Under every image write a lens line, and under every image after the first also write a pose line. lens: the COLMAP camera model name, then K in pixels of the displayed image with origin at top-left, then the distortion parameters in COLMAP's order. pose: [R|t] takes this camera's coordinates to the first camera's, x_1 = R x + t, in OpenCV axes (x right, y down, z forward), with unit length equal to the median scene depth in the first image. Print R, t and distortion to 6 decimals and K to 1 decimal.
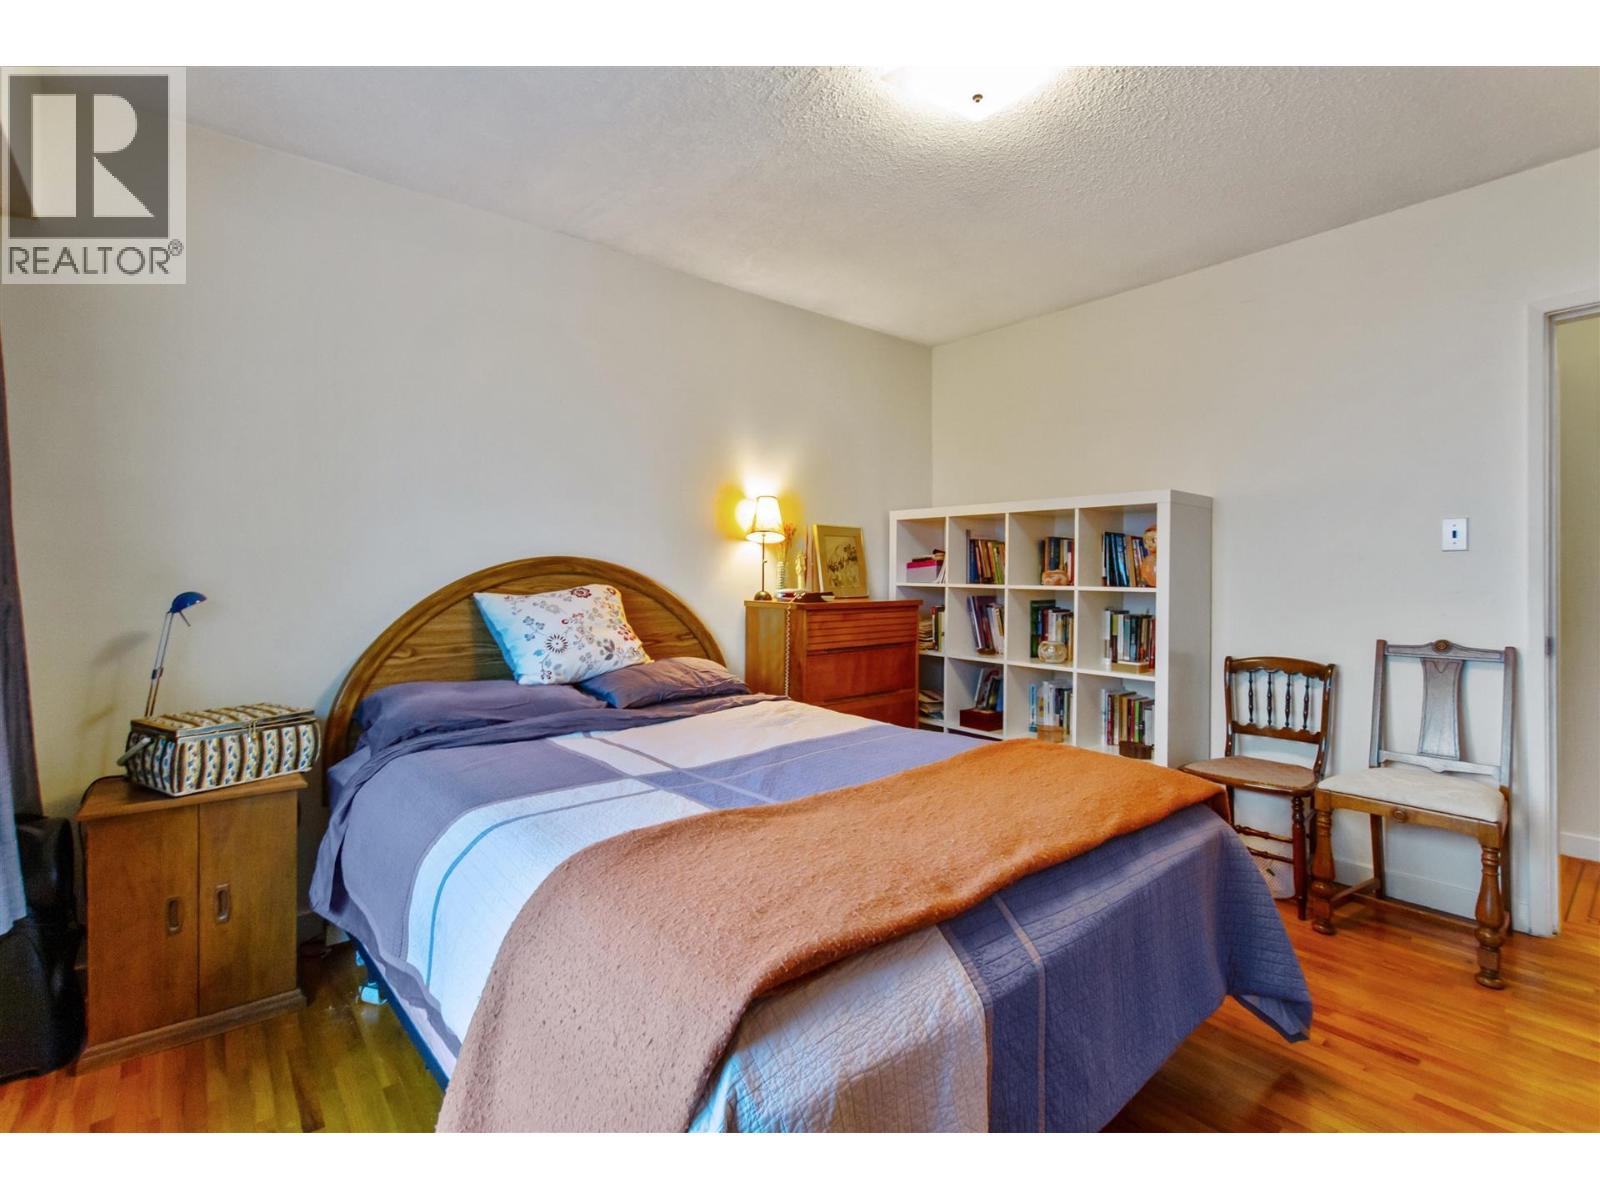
lens RADIAL K [[732.5, 0, 799.5], [0, 732.5, 610.5], [0, 0, 1]] dist [0.012263, -0.000078]
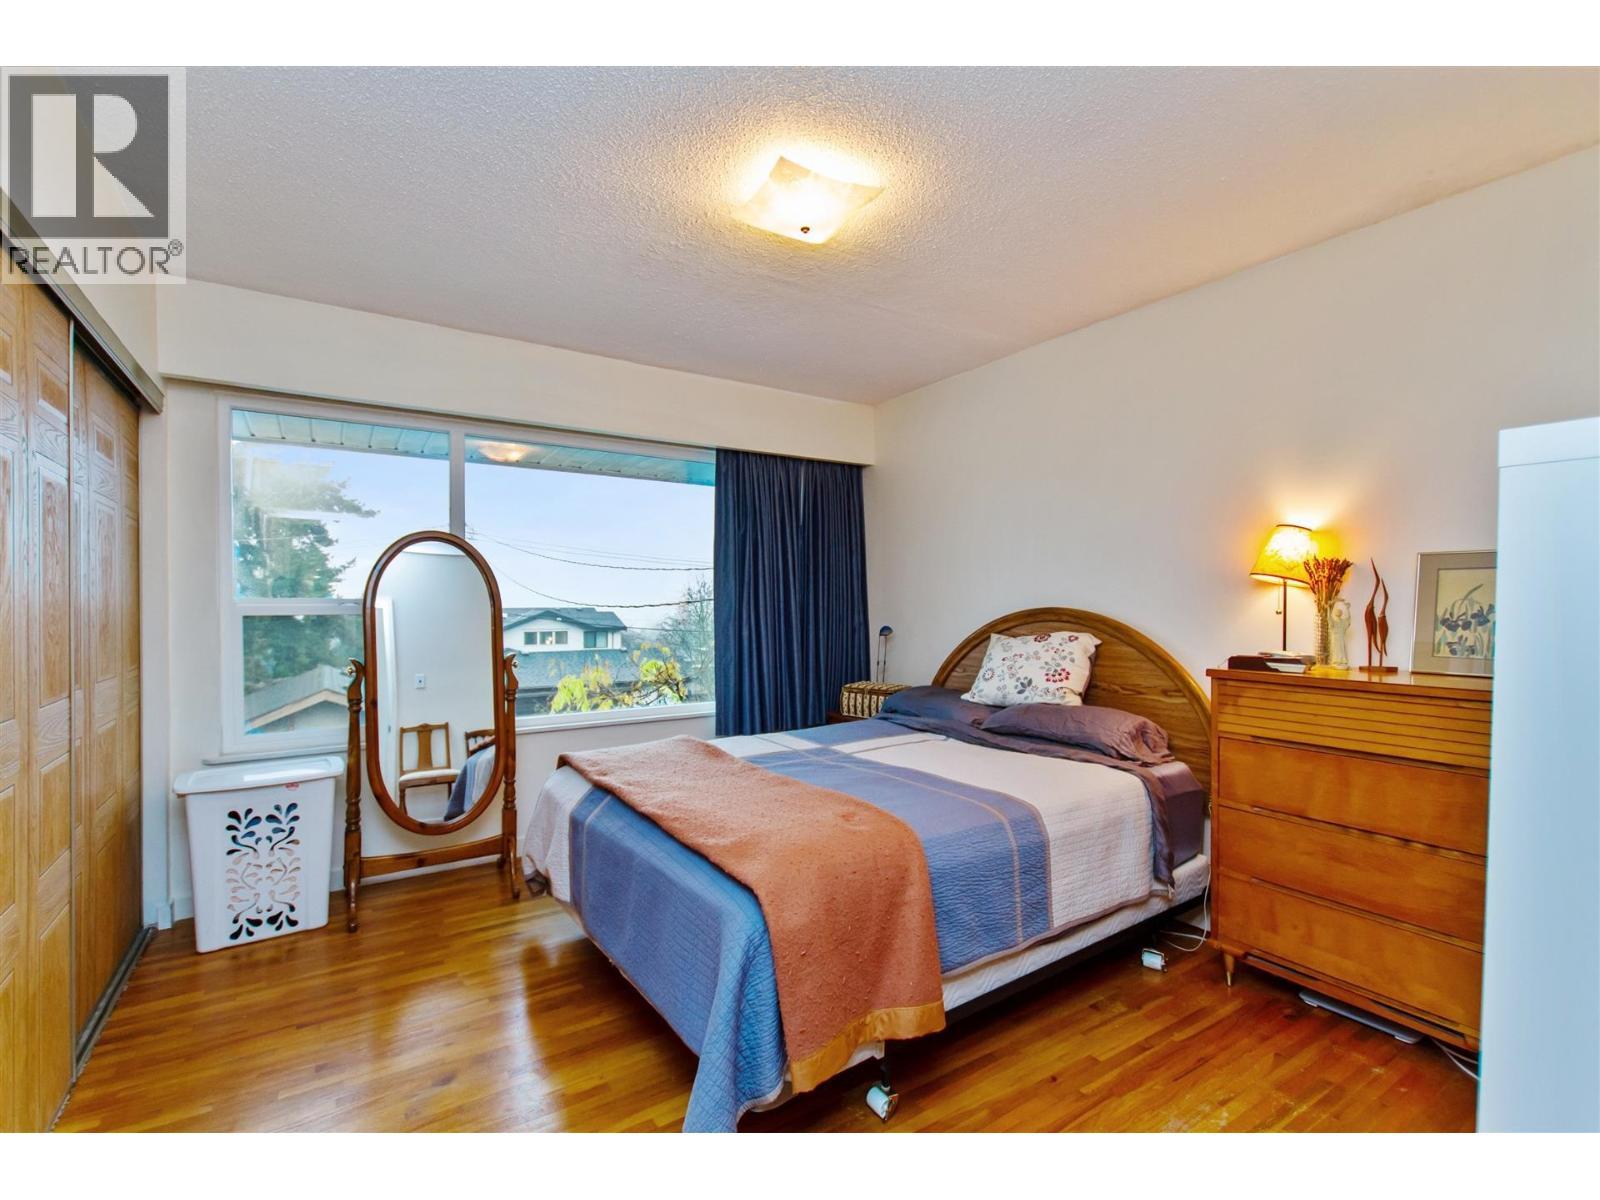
lens RADIAL K [[732.5, 0, 799.5], [0, 732.5, 610.5], [0, 0, 1]] dist [0.012263, -0.000078]
pose [[-0.150216, 0.009720, -0.988605, 0.973126], [-0.046871, 0.998757, 0.016942, -0.072065], [0.987541, 0.048882, -0.149574, 0.808834]]
